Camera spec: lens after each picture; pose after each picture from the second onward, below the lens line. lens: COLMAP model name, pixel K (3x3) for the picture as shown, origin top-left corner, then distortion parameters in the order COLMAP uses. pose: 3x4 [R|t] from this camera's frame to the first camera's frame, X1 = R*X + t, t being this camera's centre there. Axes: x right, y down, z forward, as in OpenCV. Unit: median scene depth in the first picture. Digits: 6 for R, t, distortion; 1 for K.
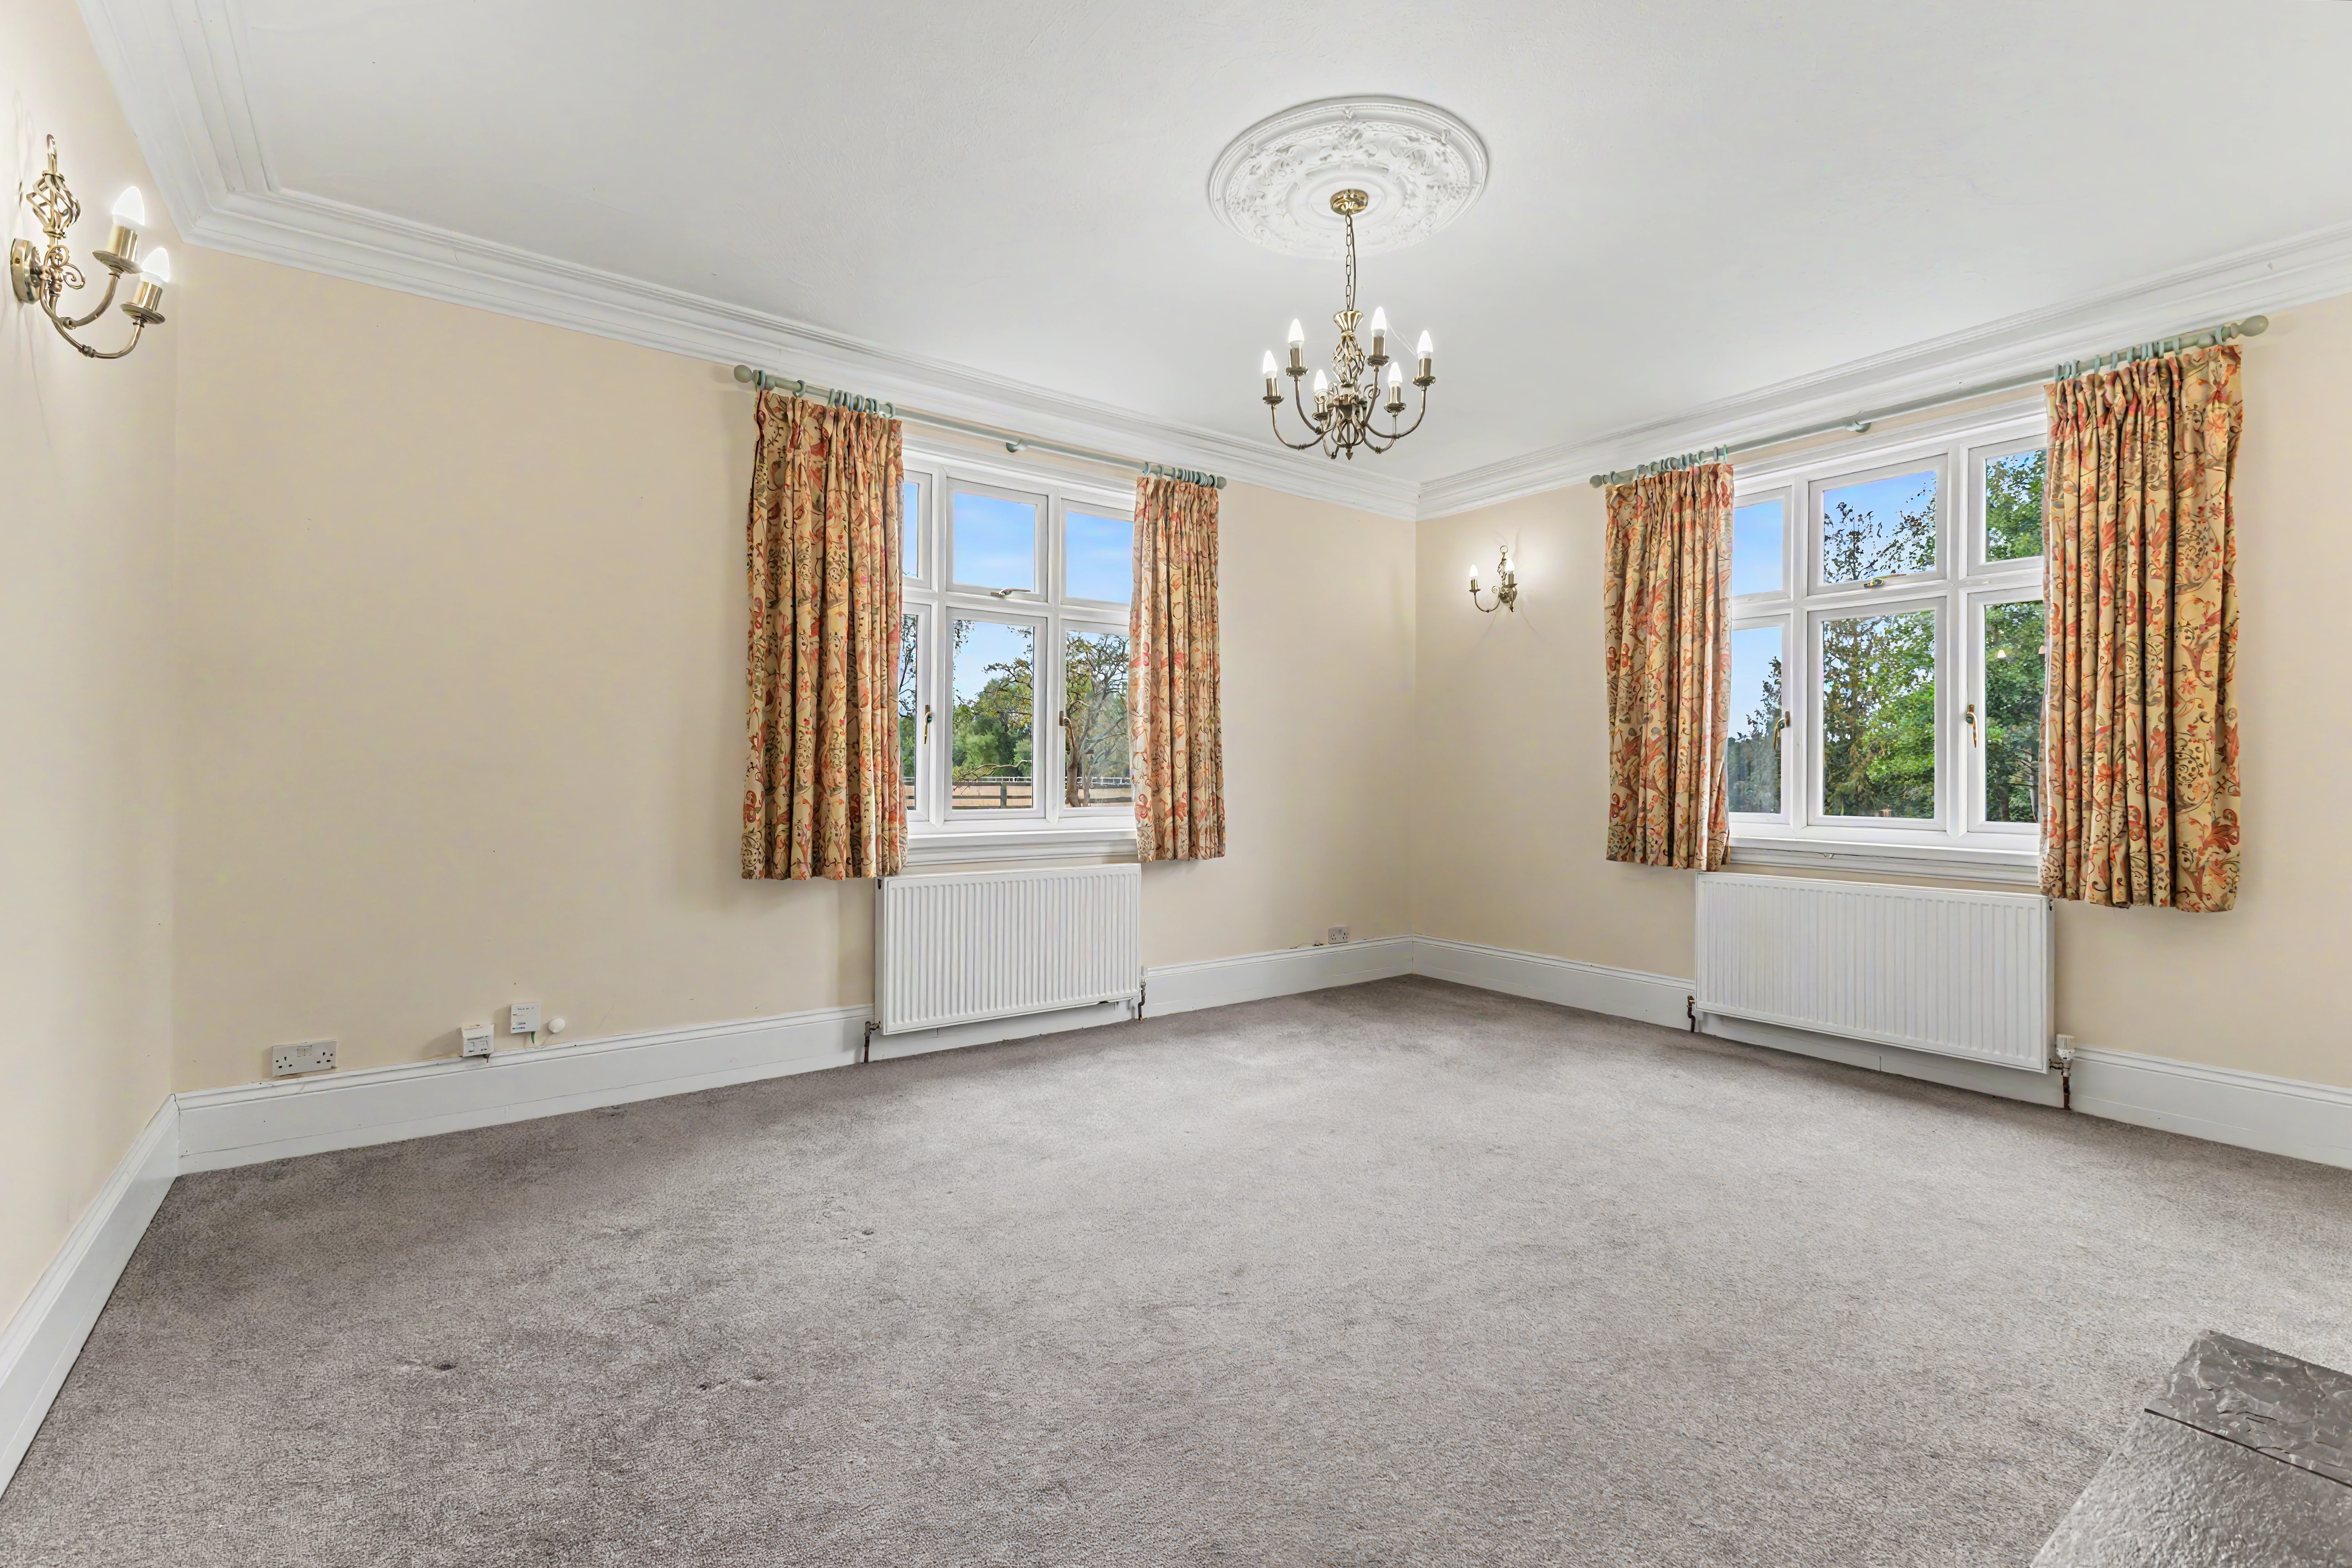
lens RADIAL K [[1022.3, 0, 1176.0], [0, 1022.3, 784.0], [0, 0, 1]] dist [0.002374, 0.000245]
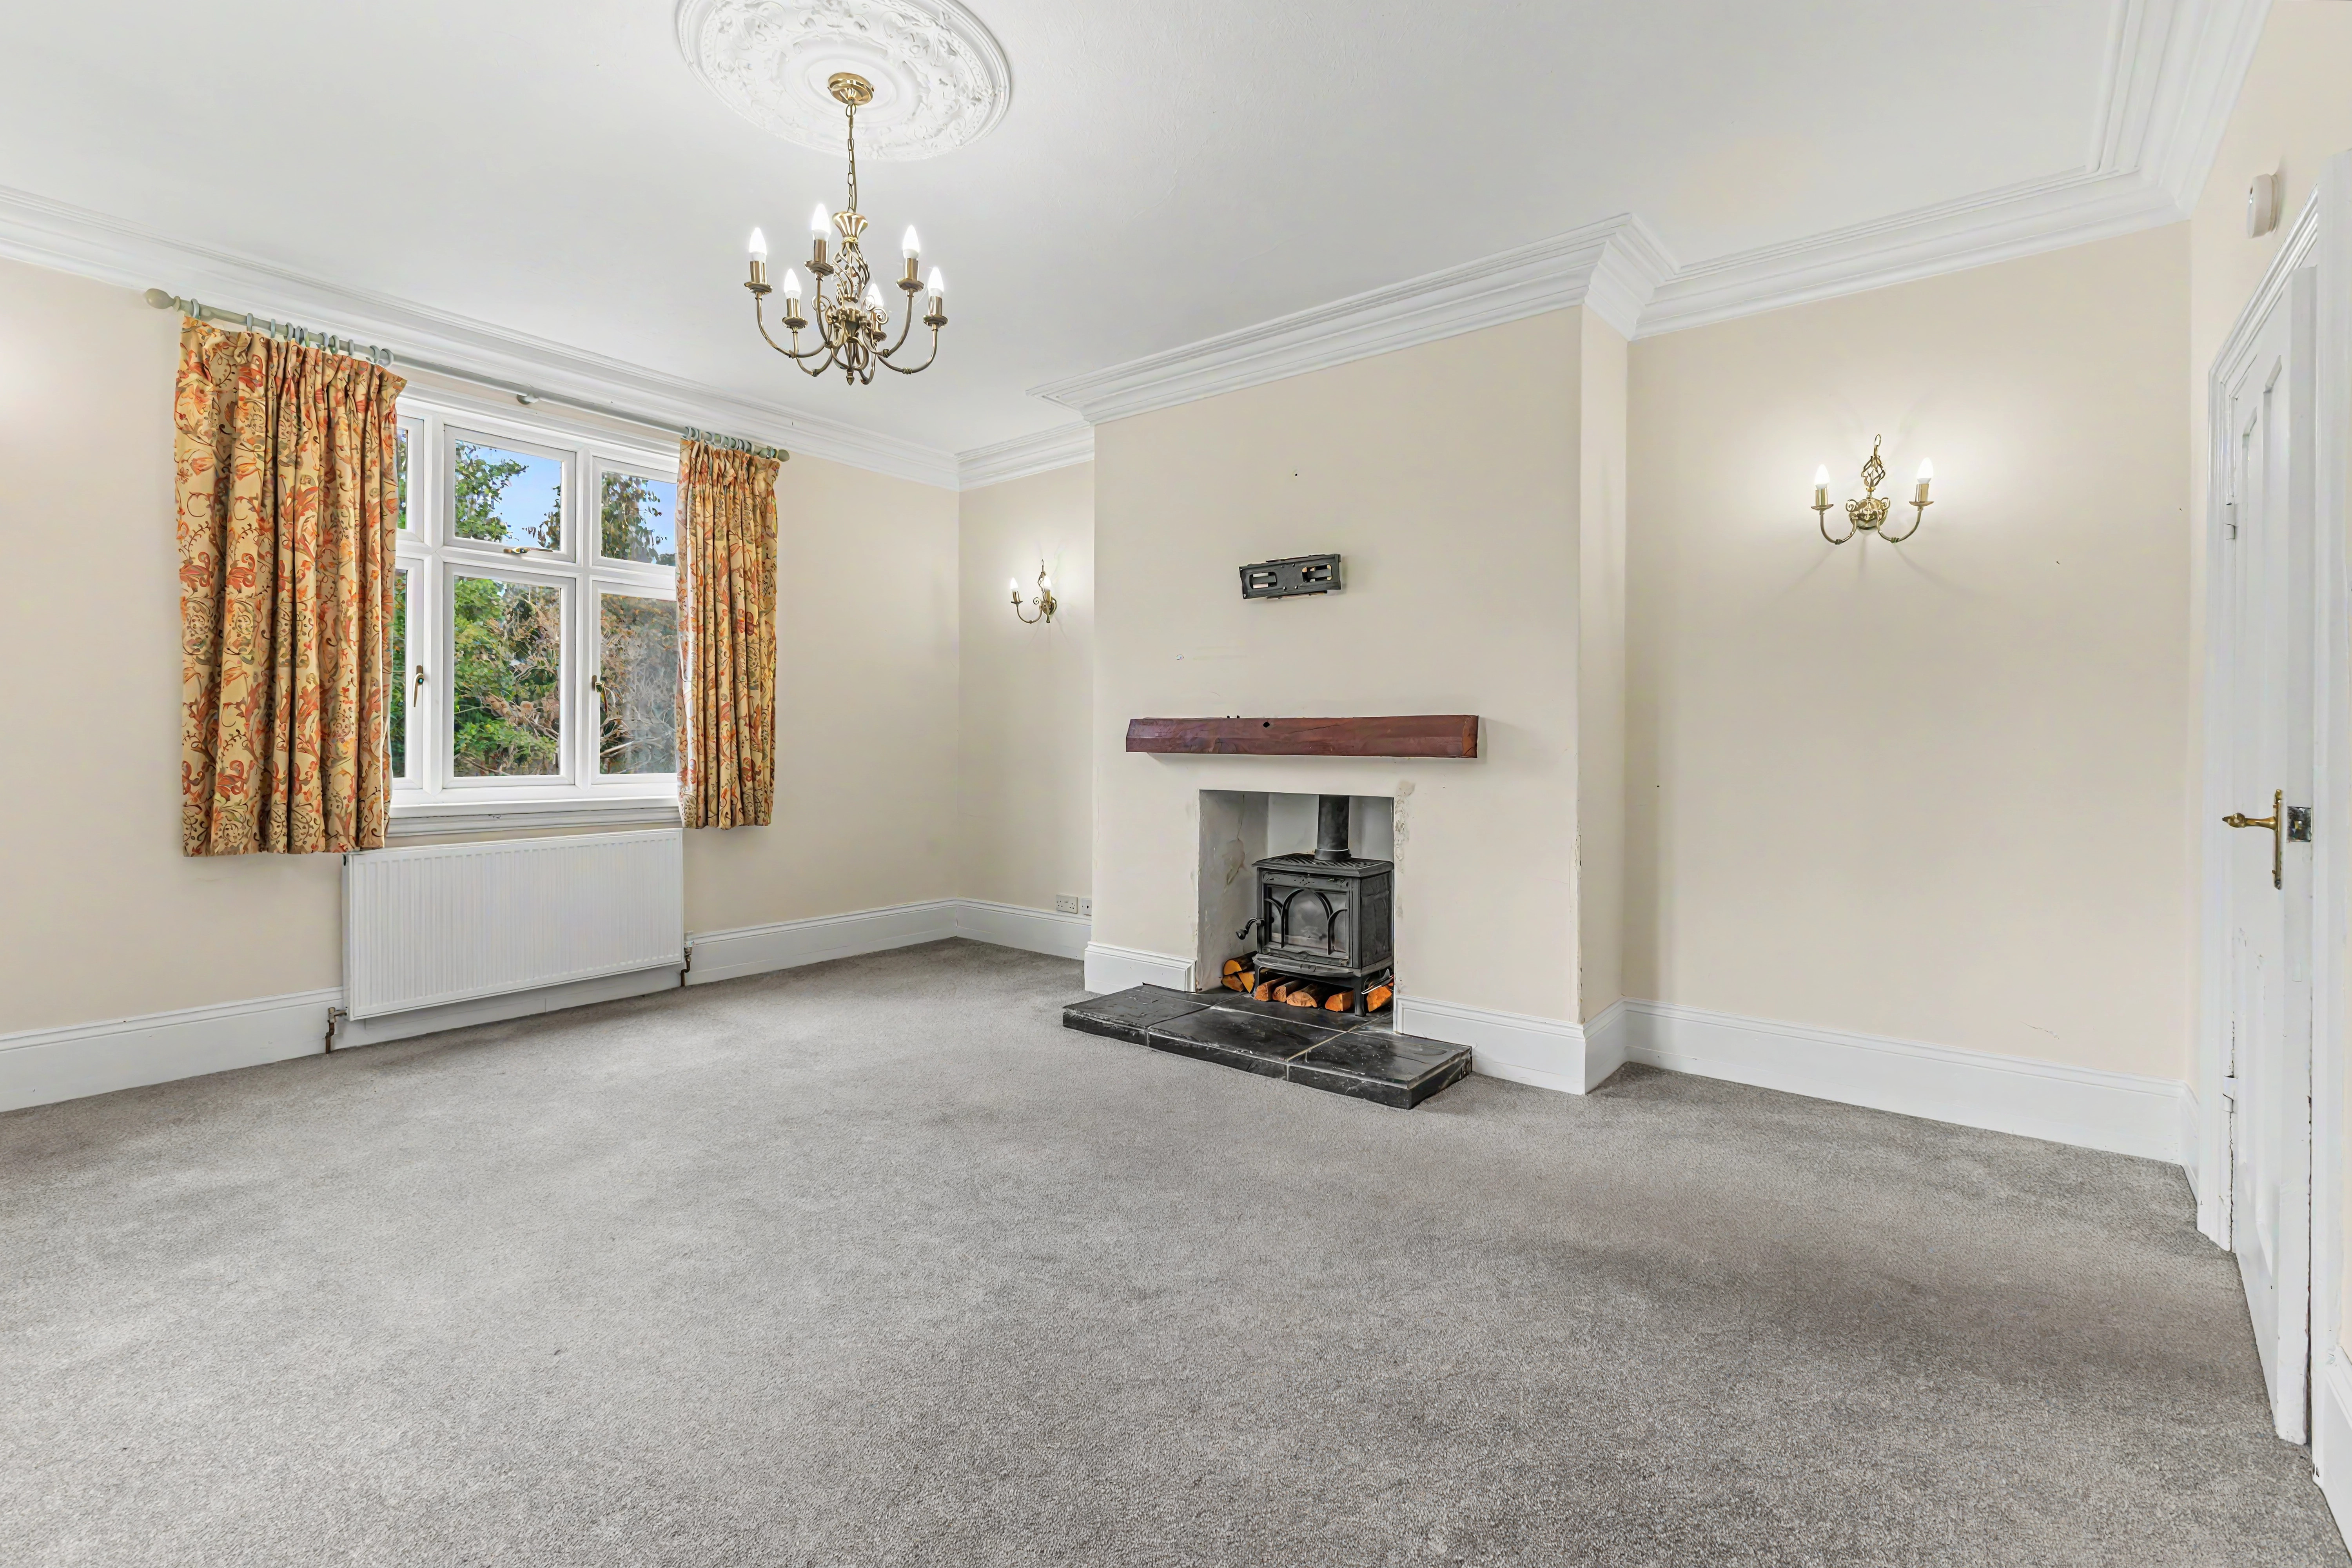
lens RADIAL K [[981.7, 0, 1175.7], [0, 981.7, 741.1], [0, 0, 1]] dist [-0.001004, -0.000020]
pose [[-0.239930, -0.016545, 0.970649, -0.503598], [-0.006630, 0.999859, 0.015404, -0.025823], [-0.970768, -0.002739, -0.240006, 0.665747]]
